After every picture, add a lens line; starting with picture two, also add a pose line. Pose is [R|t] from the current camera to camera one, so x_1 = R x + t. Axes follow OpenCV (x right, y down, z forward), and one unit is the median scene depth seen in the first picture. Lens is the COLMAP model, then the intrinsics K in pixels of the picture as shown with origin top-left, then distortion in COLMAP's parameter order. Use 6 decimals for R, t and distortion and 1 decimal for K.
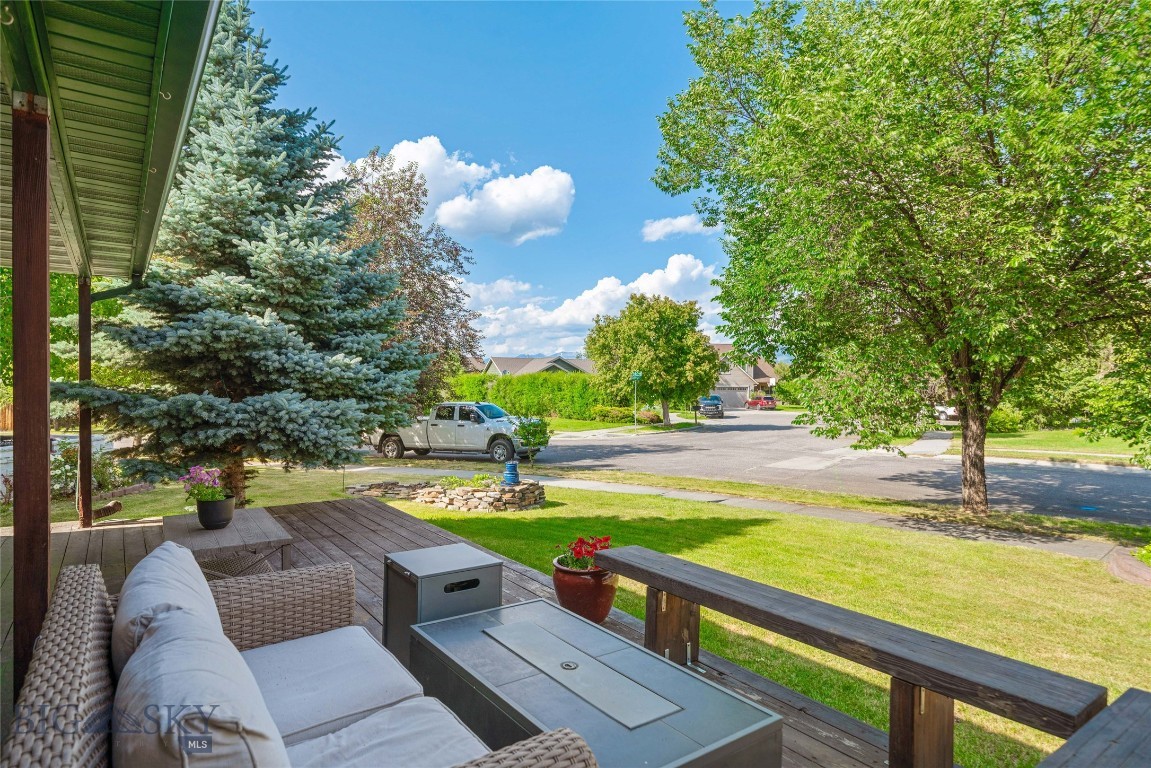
lens RADIAL K [[628.8, 0, 575.5], [0, 628.8, 384.0], [0, 0, 1]] dist [0.003441, 0.000718]
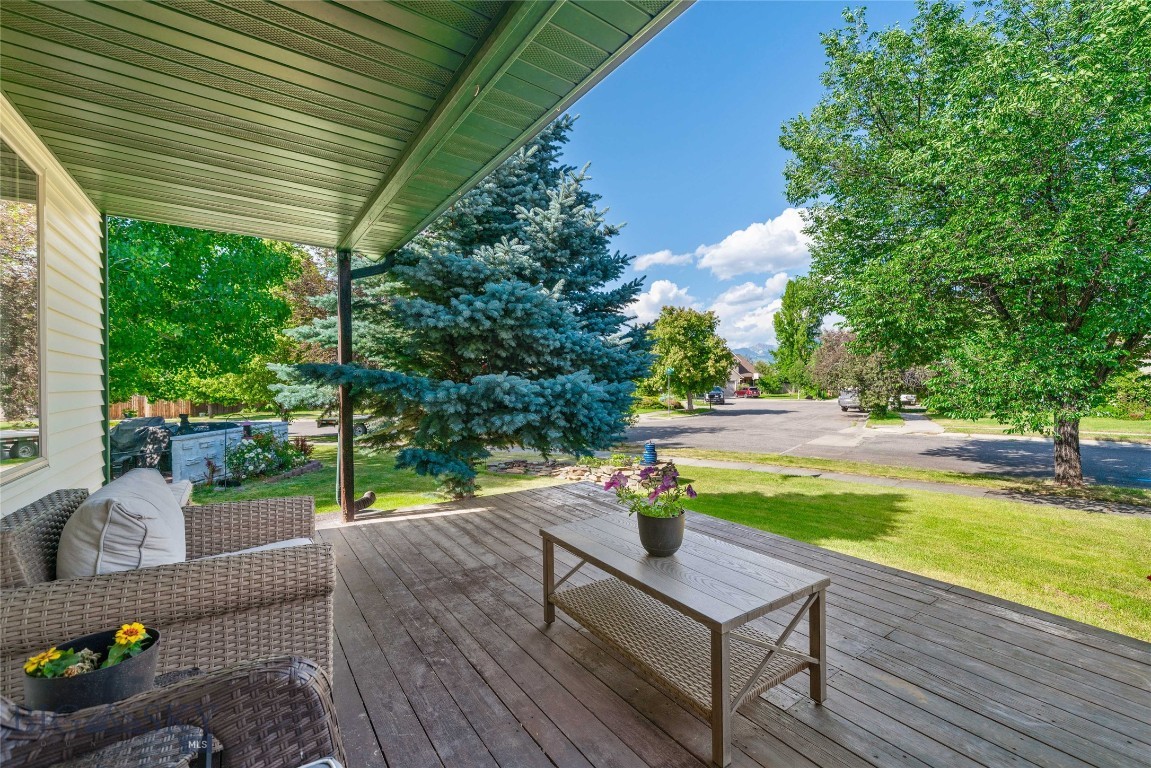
lens RADIAL K [[472.0, 0, 575.5], [0, 472.0, 384.0], [0, 0, 1]] dist [0.000348, -0.000043]
pose [[0.999941, -0.007406, -0.007991, -0.082883], [0.007467, 0.999943, 0.007578, 0.004150], [0.007934, -0.007638, 0.999939, 0.058569]]
